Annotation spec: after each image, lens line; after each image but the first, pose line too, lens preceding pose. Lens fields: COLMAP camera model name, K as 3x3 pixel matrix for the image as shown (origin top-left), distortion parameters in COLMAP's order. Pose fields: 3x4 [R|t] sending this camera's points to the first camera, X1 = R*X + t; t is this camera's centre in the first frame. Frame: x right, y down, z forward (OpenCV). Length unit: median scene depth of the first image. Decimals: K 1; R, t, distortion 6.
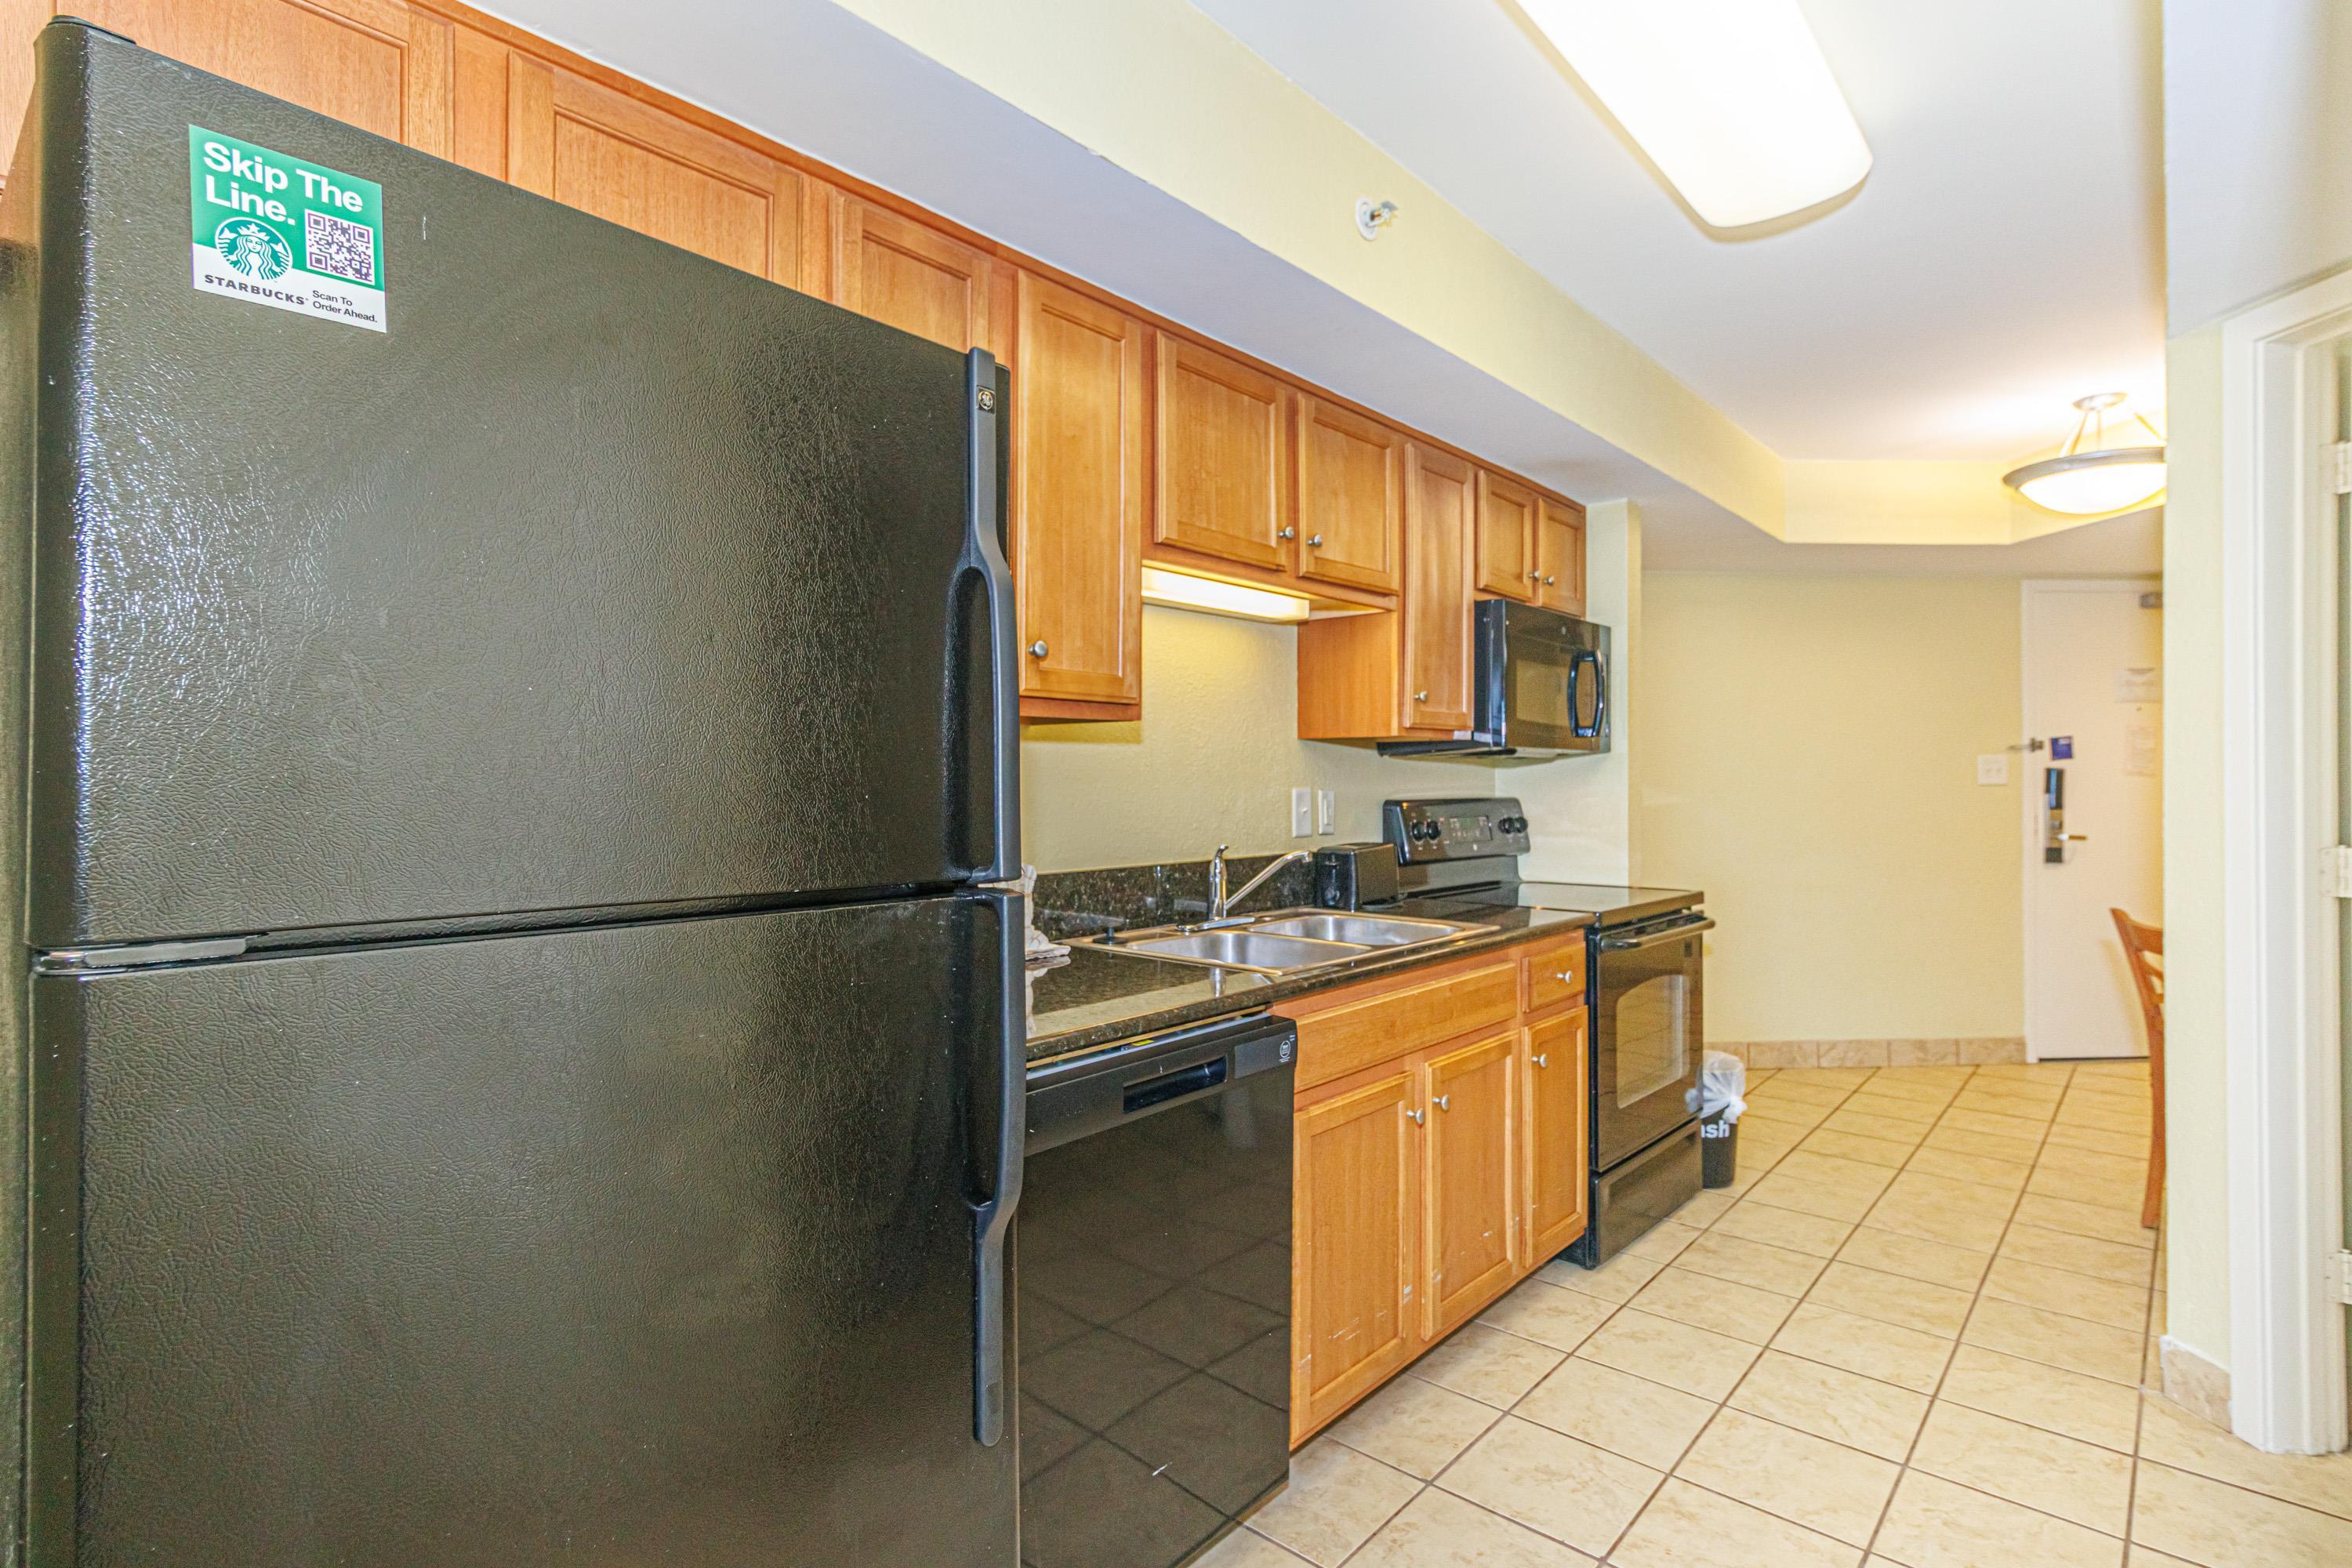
lens RADIAL K [[1145.3, 0, 1172.4], [0, 1145.3, 773.0], [0, 0, 1]] dist [0.002037, 0.000369]
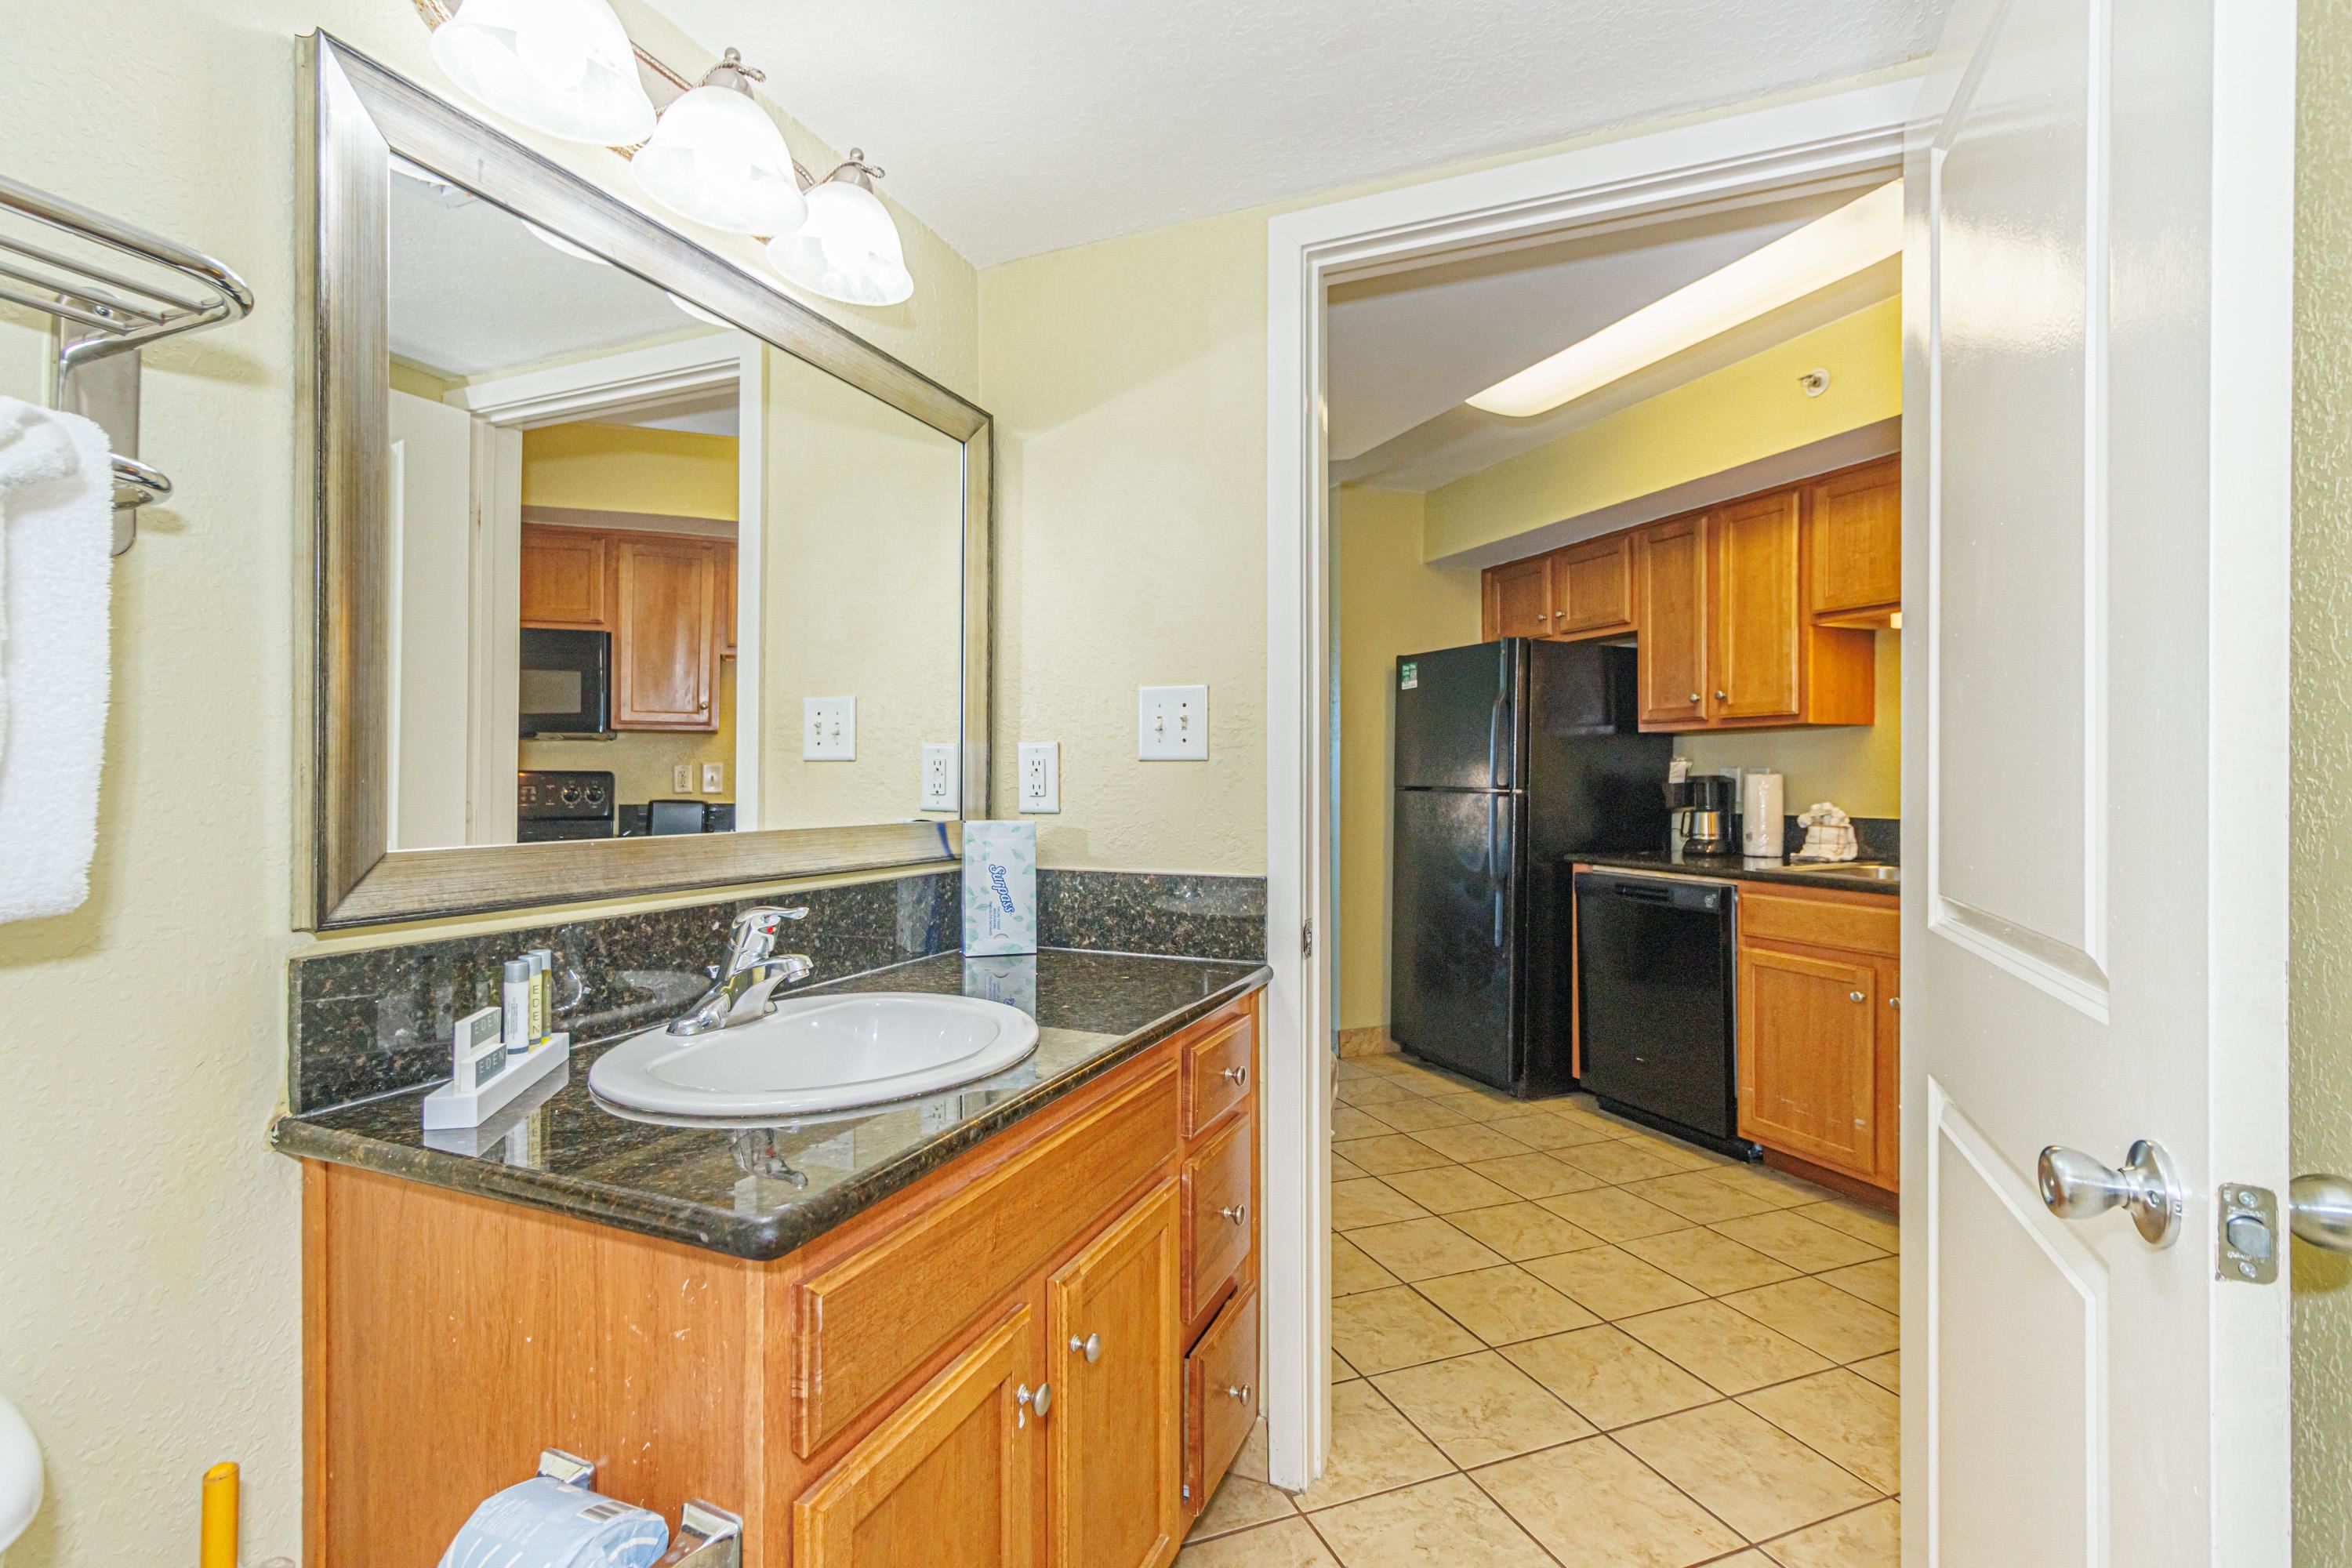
lens RADIAL K [[1071.3, 0, 1166.3], [0, 1071.3, 777.4], [0, 0, 1]] dist [0.001214, -0.000089]
pose [[-0.445599, 0.000759, -0.895232, 1.464880], [0.005507, 0.999983, -0.001893, 0.026448], [0.895216, -0.005773, -0.445596, 0.695954]]
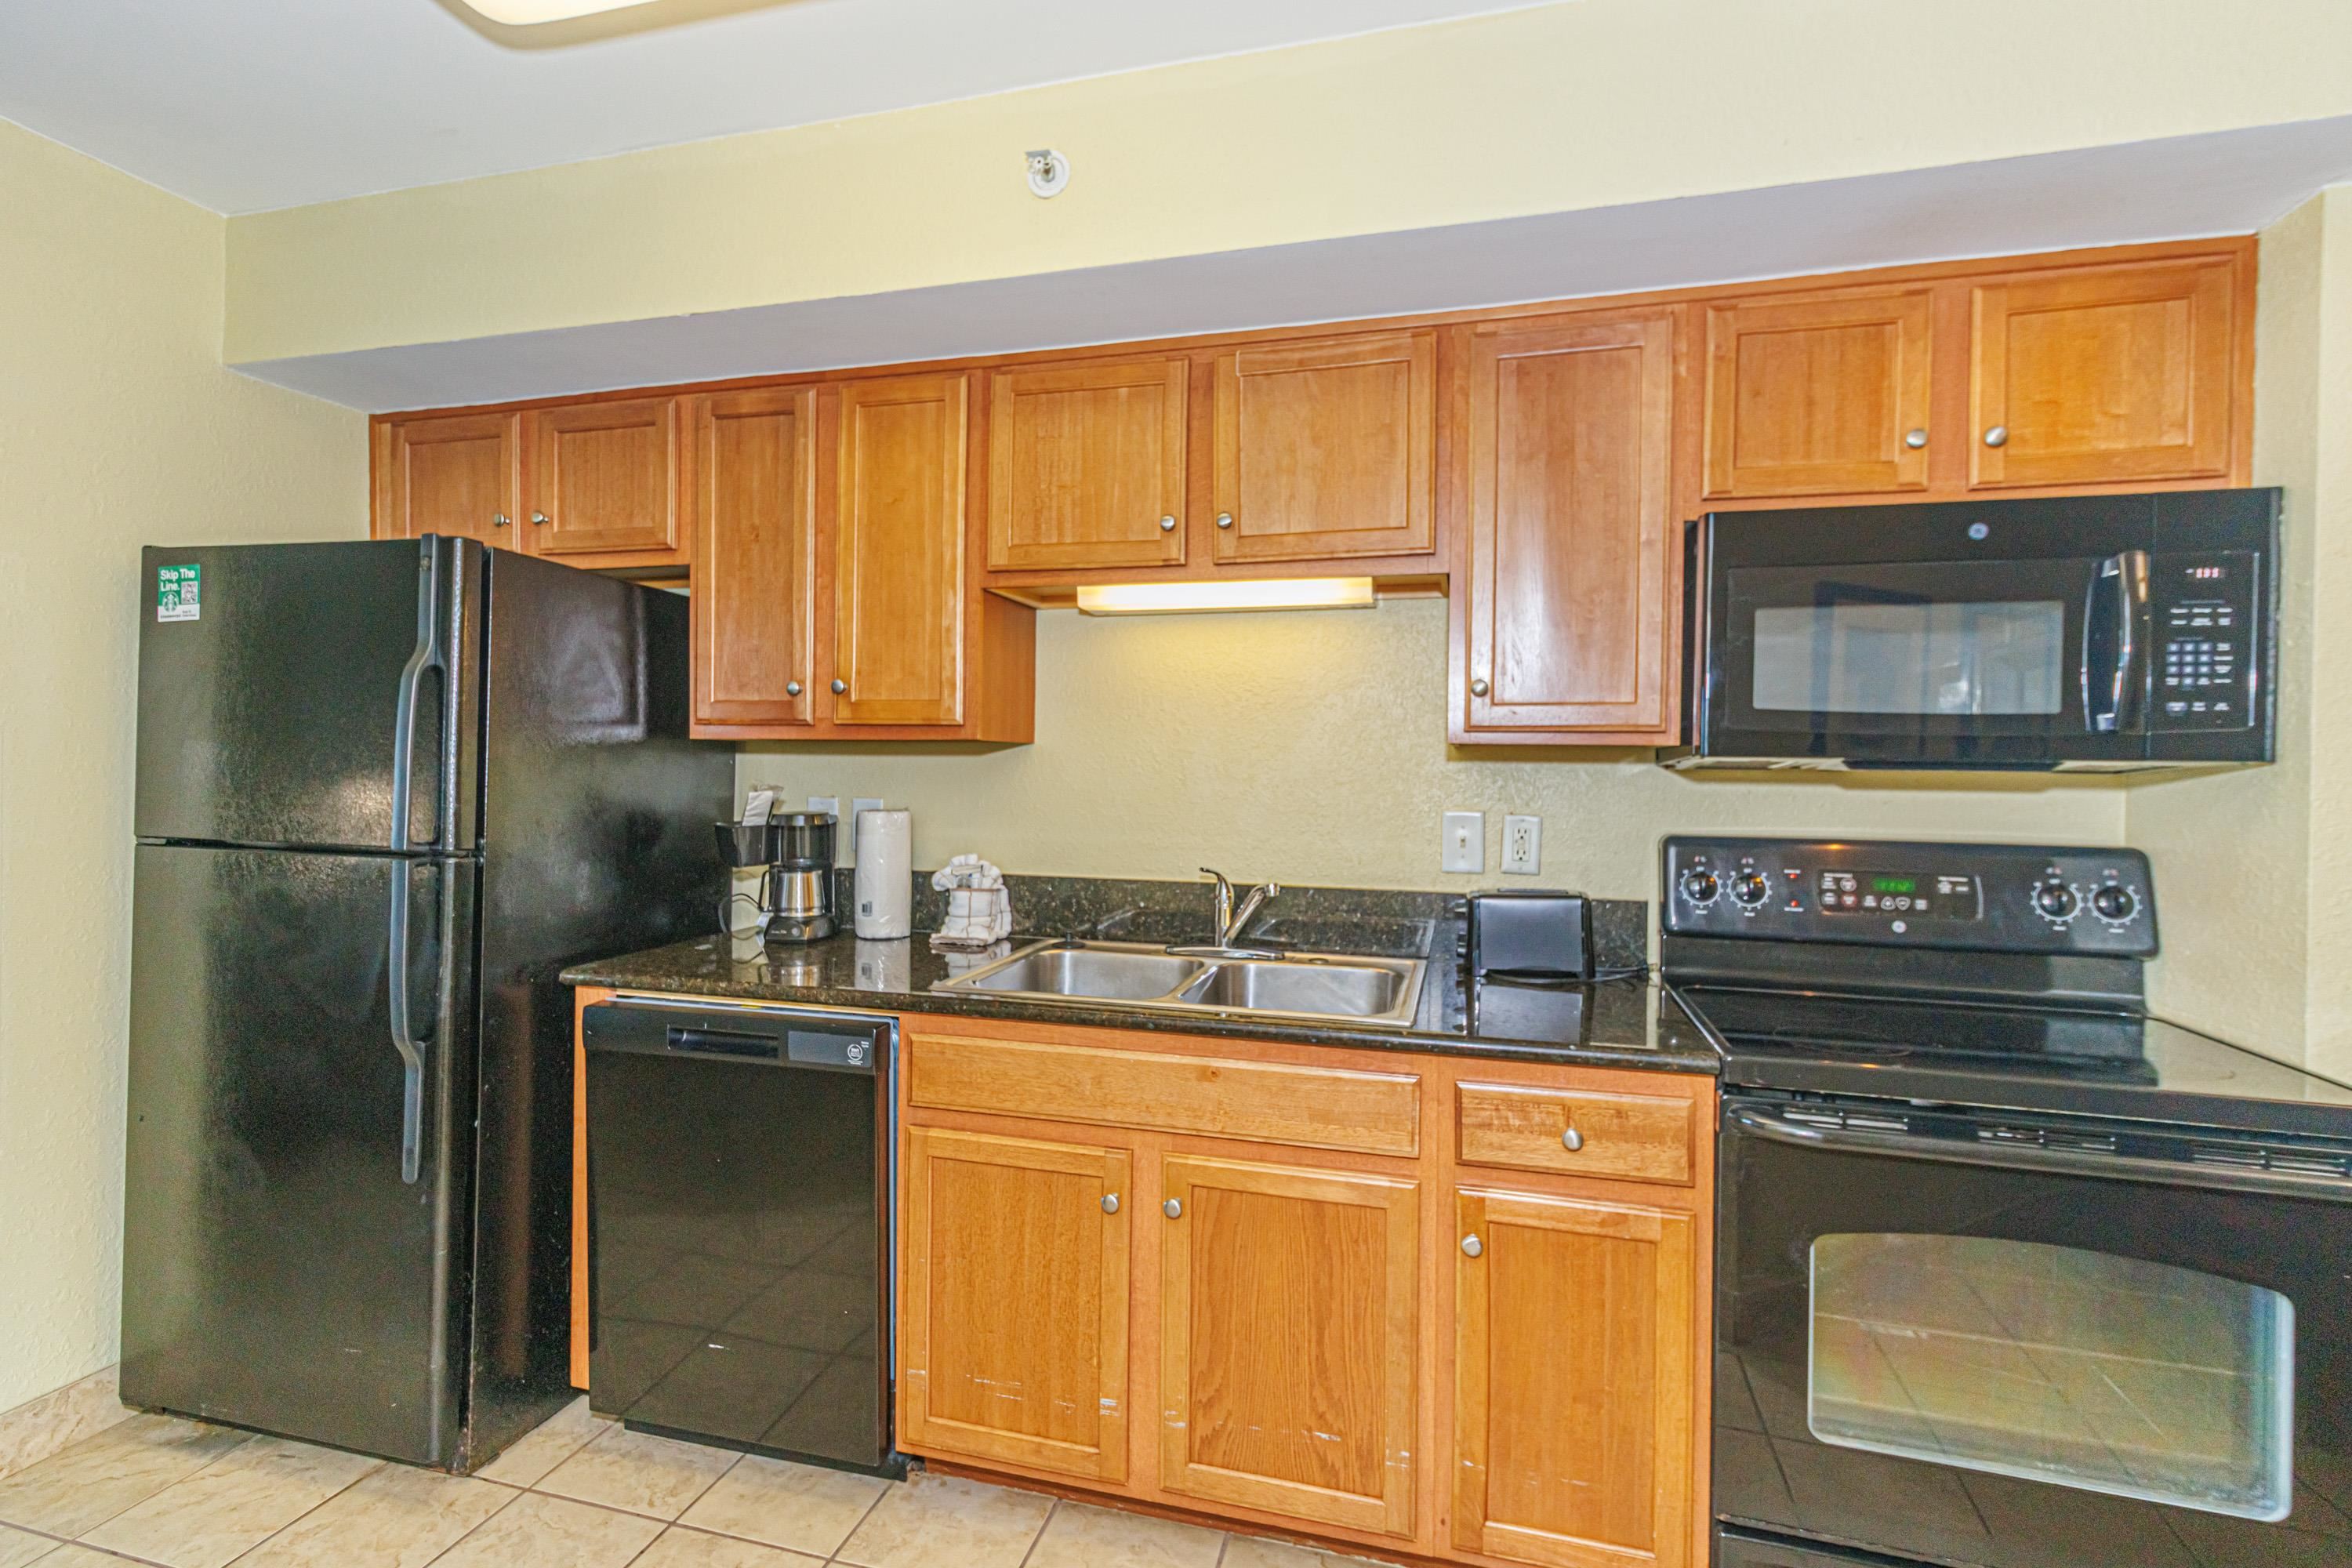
lens RADIAL K [[1071.3, 0, 1166.3], [0, 1071.3, 777.4], [0, 0, 1]] dist [0.001214, -0.000089]
pose [[0.450799, 0.014632, -0.892505, 0.780386], [-0.008243, 0.999891, 0.012229, -0.018893], [0.892587, 0.001844, 0.450871, 0.571025]]
